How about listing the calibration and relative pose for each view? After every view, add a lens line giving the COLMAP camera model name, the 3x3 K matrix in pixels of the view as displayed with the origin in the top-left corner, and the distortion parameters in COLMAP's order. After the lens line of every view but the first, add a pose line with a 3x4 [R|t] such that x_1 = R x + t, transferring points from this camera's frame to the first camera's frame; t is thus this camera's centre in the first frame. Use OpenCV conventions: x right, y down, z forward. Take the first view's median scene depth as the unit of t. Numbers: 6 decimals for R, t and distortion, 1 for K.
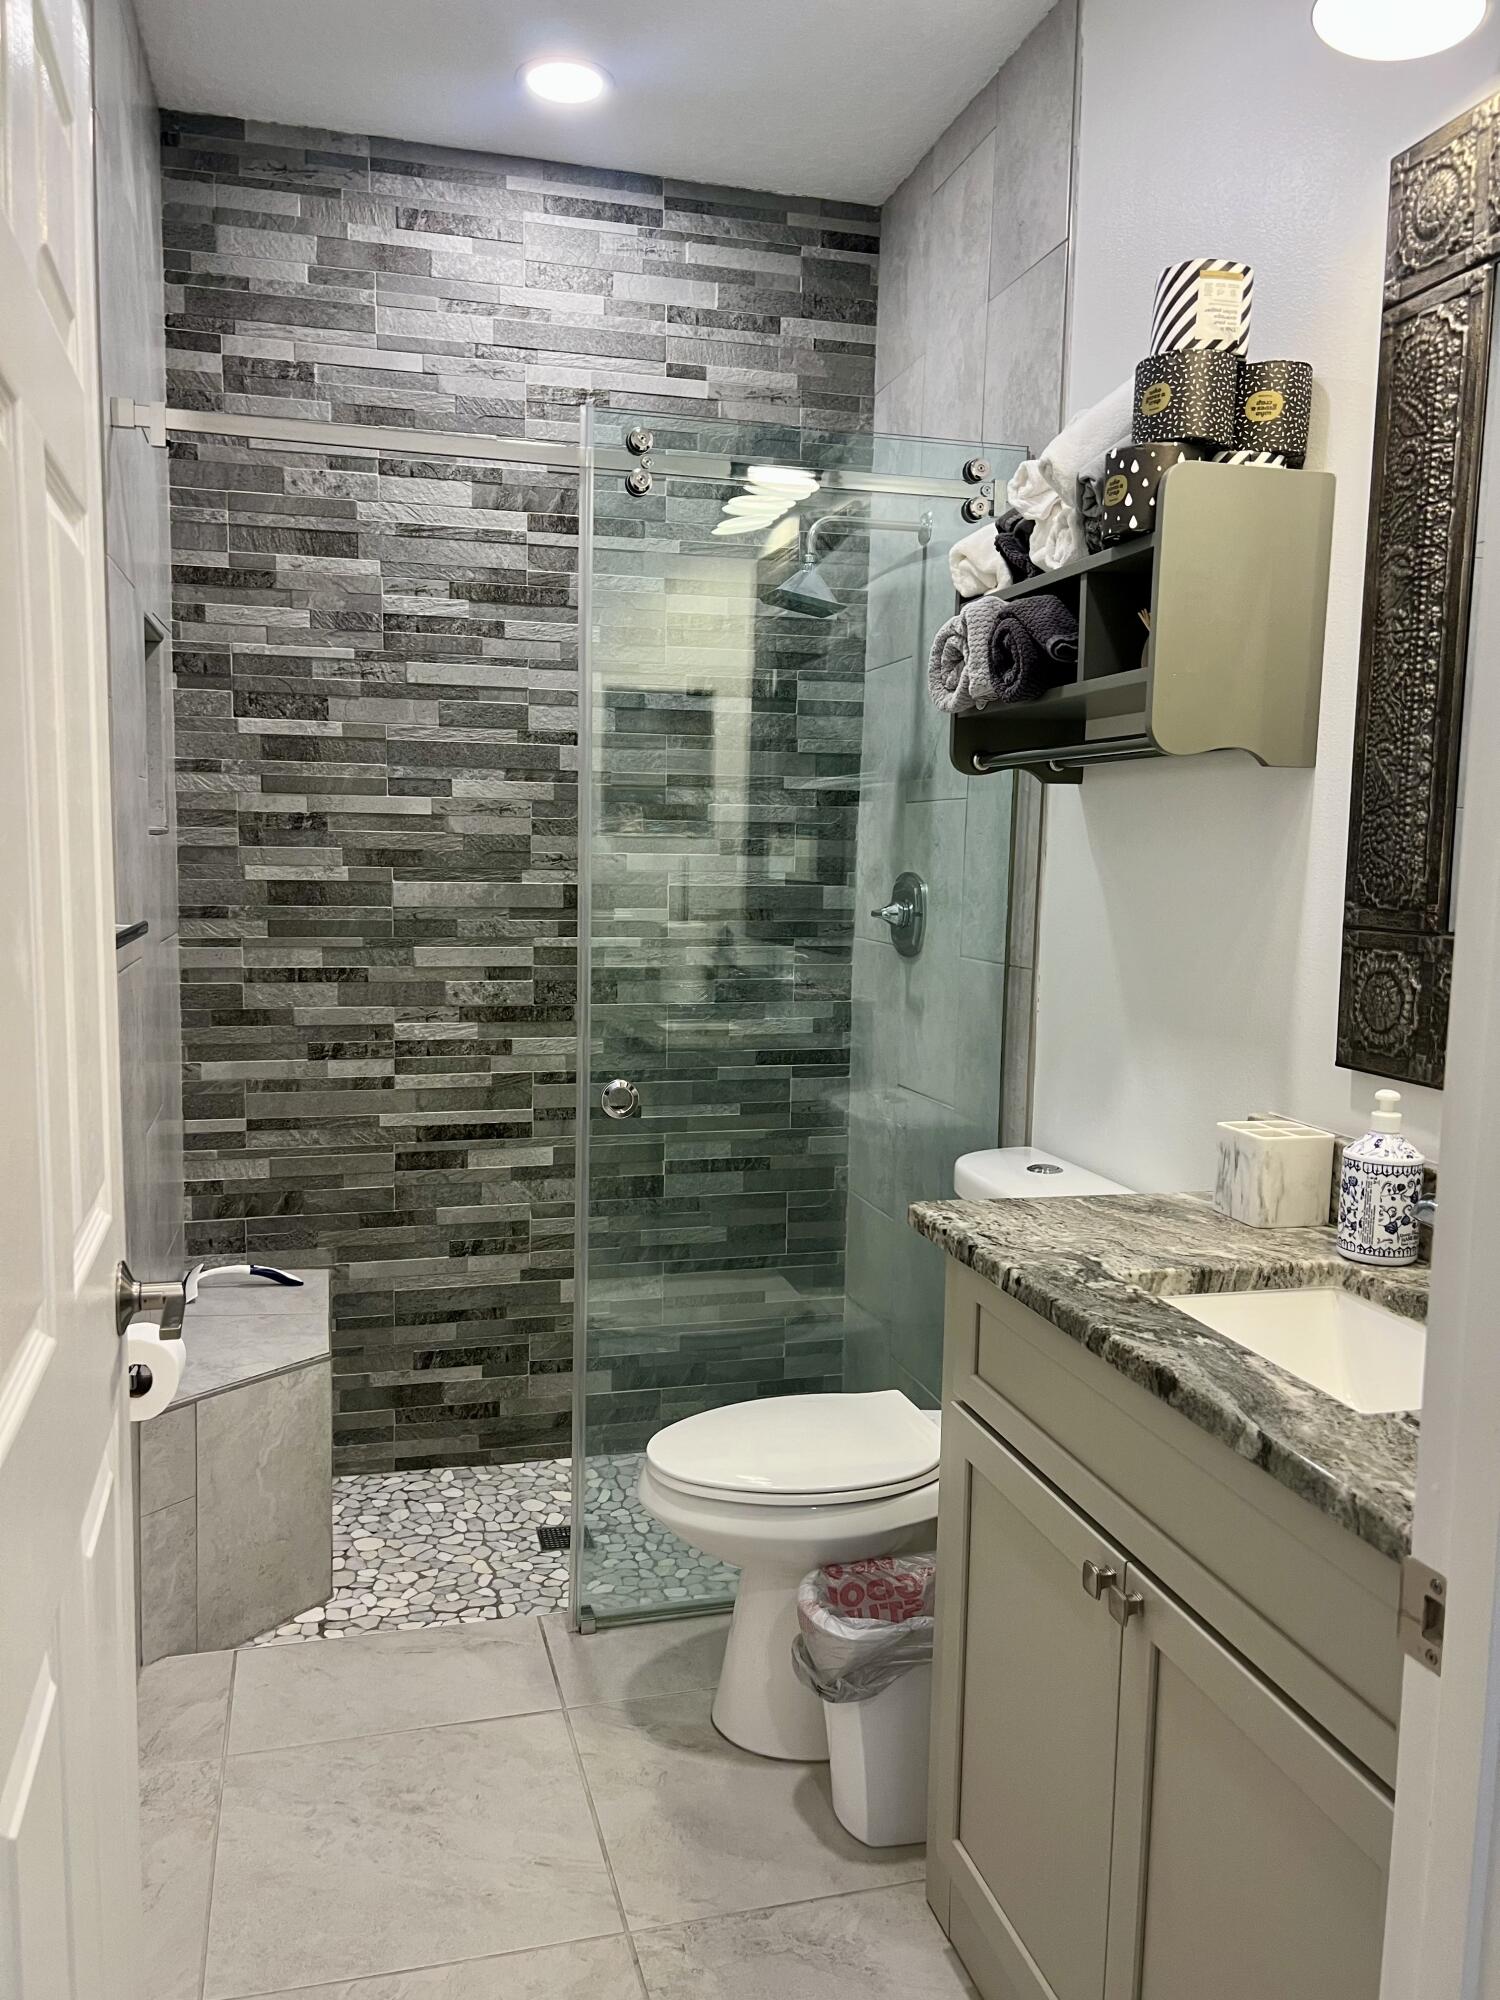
lens RADIAL K [[1500.9, 0, 746.8], [0, 1500.9, 1003.2], [0, 0, 1]] dist [0.031176, -0.027785]
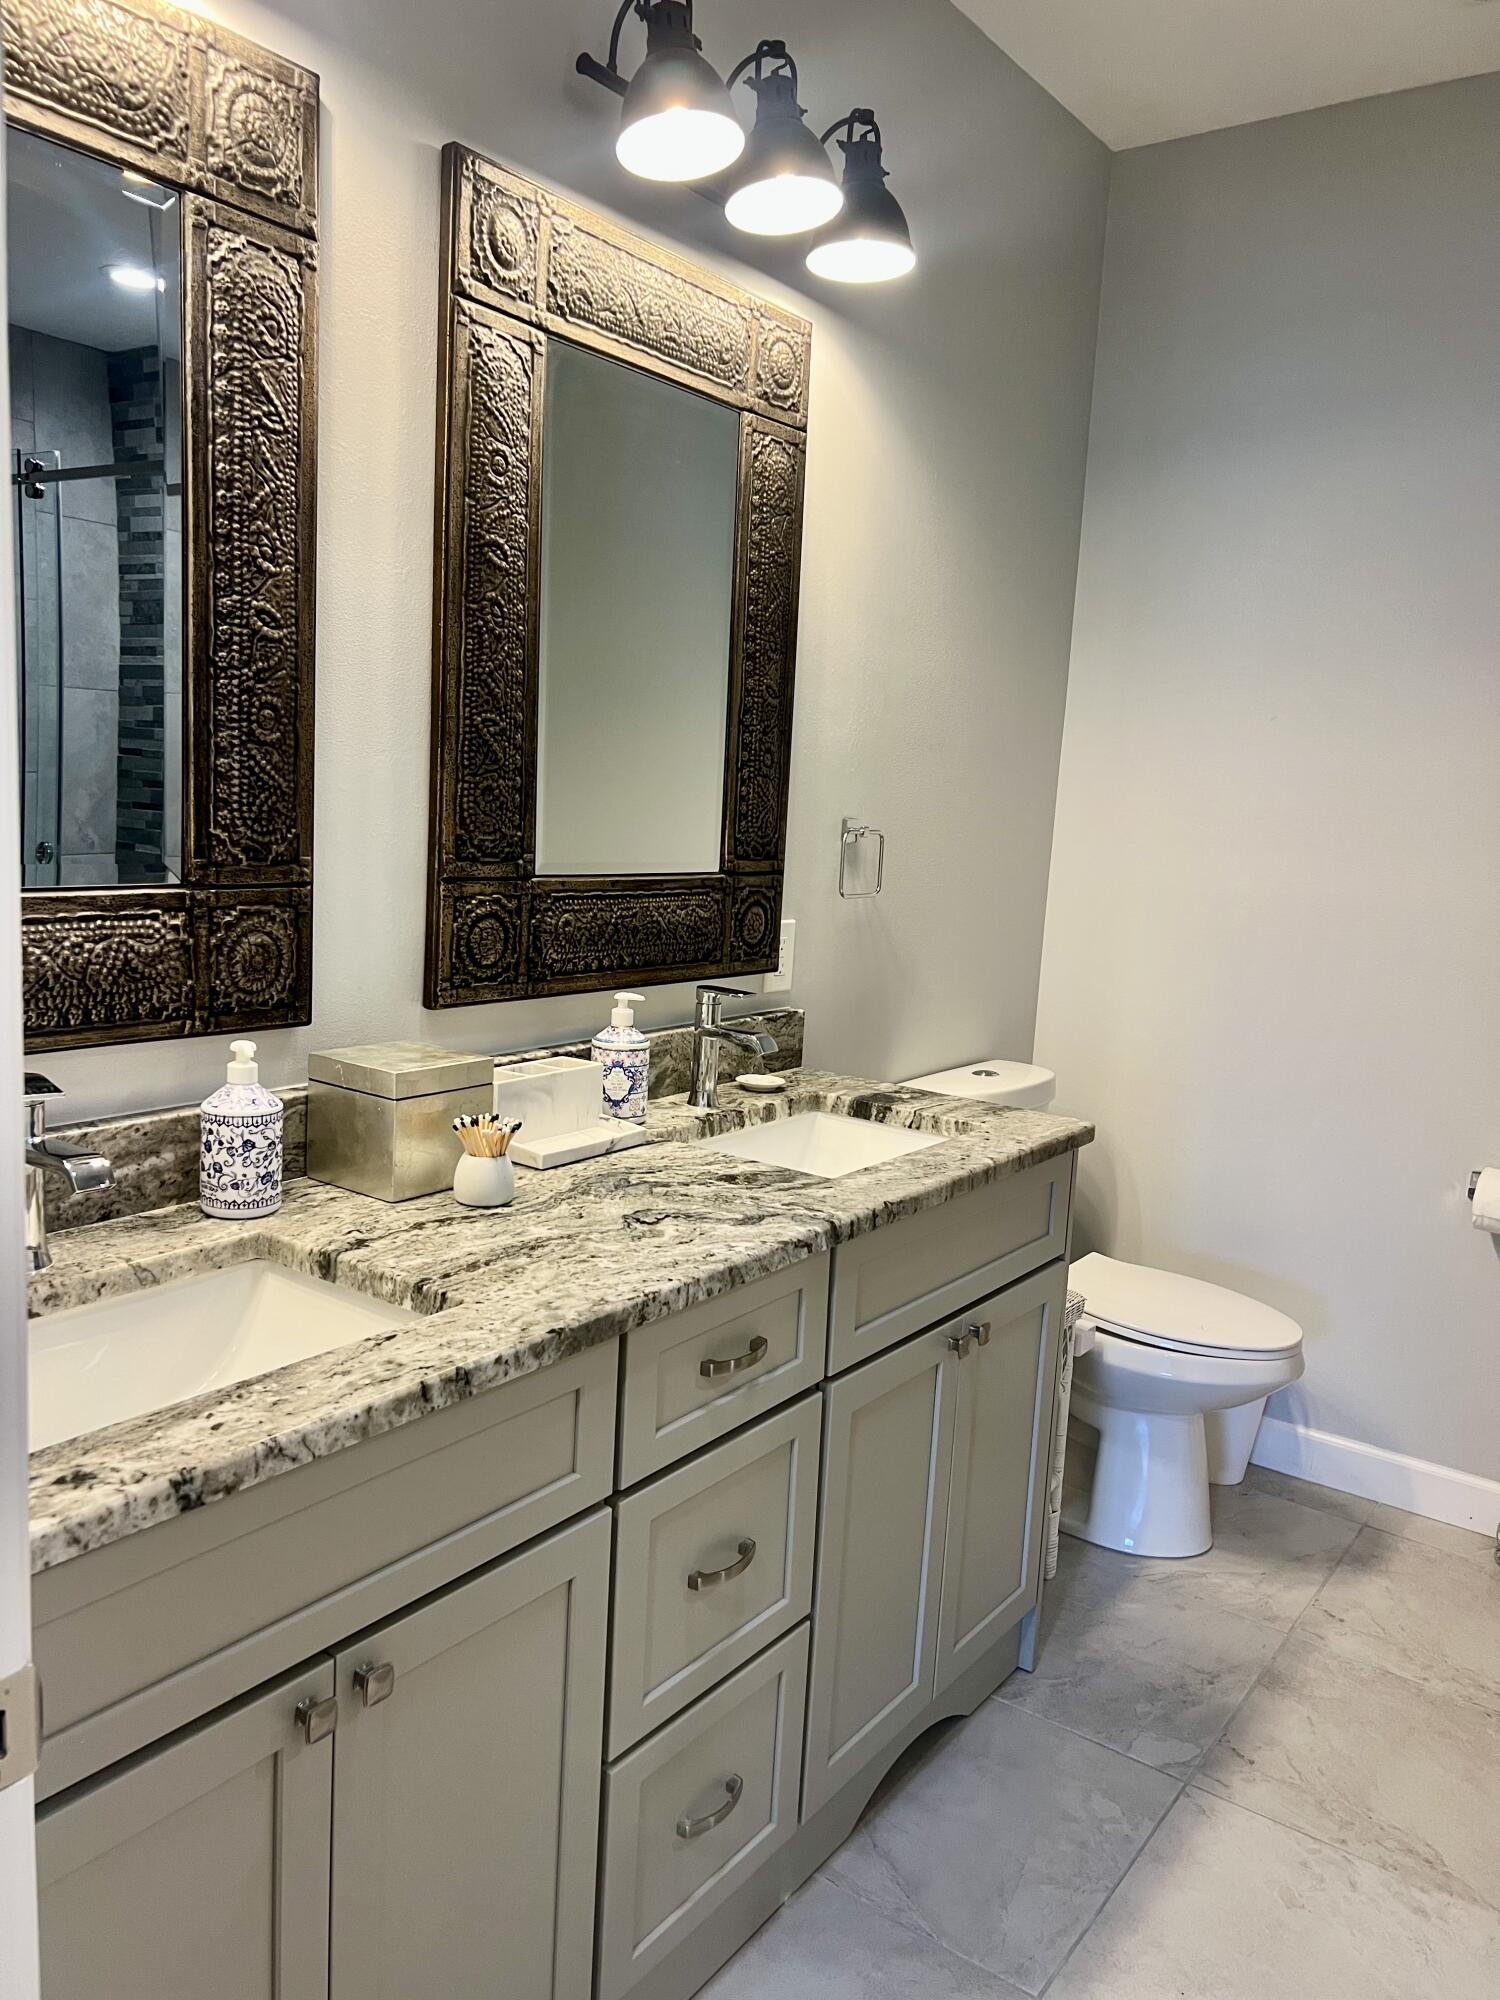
lens RADIAL K [[1500.9, 0, 749.9], [0, 1500.9, 1002.9], [0, 0, 1]] dist [0.031176, -0.027785]
pose [[-0.625276, -0.168398, 0.762018, -0.605233], [0.011031, 0.974437, 0.224392, -0.215896], [-0.780326, 0.148713, -0.607434, 1.593764]]
